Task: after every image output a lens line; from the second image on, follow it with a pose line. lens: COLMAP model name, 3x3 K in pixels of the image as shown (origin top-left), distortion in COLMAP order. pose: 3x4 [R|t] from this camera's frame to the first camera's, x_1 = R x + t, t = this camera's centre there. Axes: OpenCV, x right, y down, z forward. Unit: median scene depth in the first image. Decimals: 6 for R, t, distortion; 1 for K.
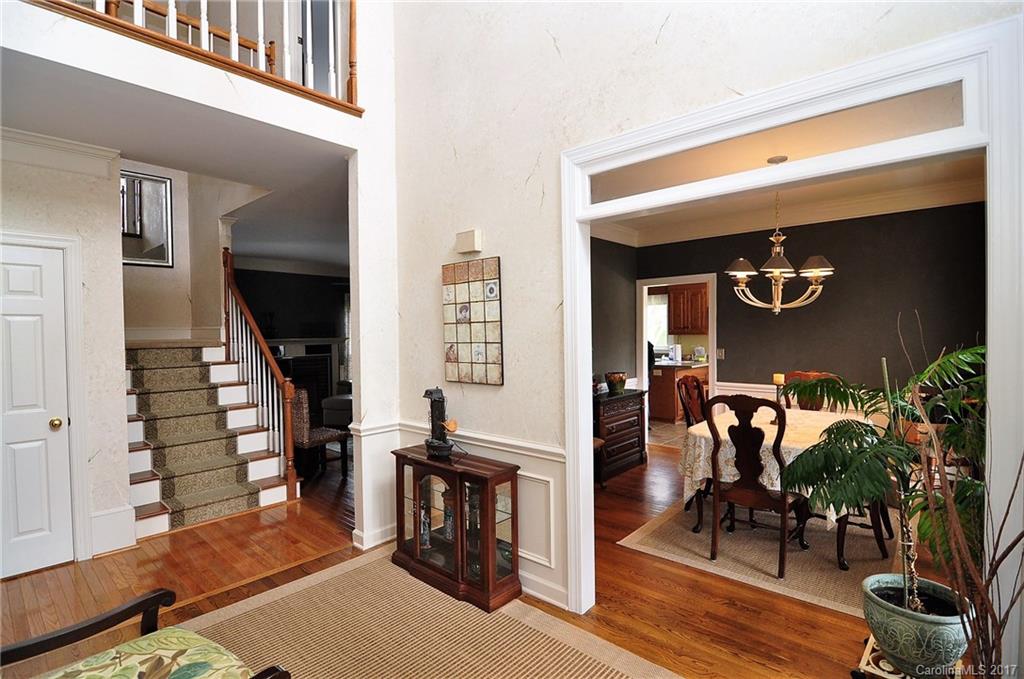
lens RADIAL K [[490.3, 0, 512.3], [0, 490.3, 339.7], [0, 0, 1]] dist [-0.020092, -0.002978]
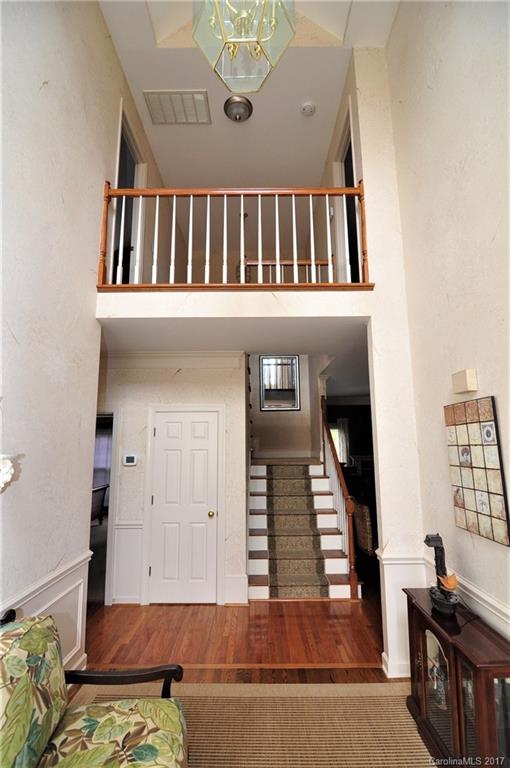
lens RADIAL K [[367.7, 0, 254.8], [0, 367.7, 384.1], [0, 0, 1]] dist [-0.020092, -0.002978]
pose [[0.657777, -0.113395, -0.744628, 0.153891], [-0.013469, 0.986674, -0.162153, -0.063681], [0.753092, 0.116690, 0.647484, 0.192969]]
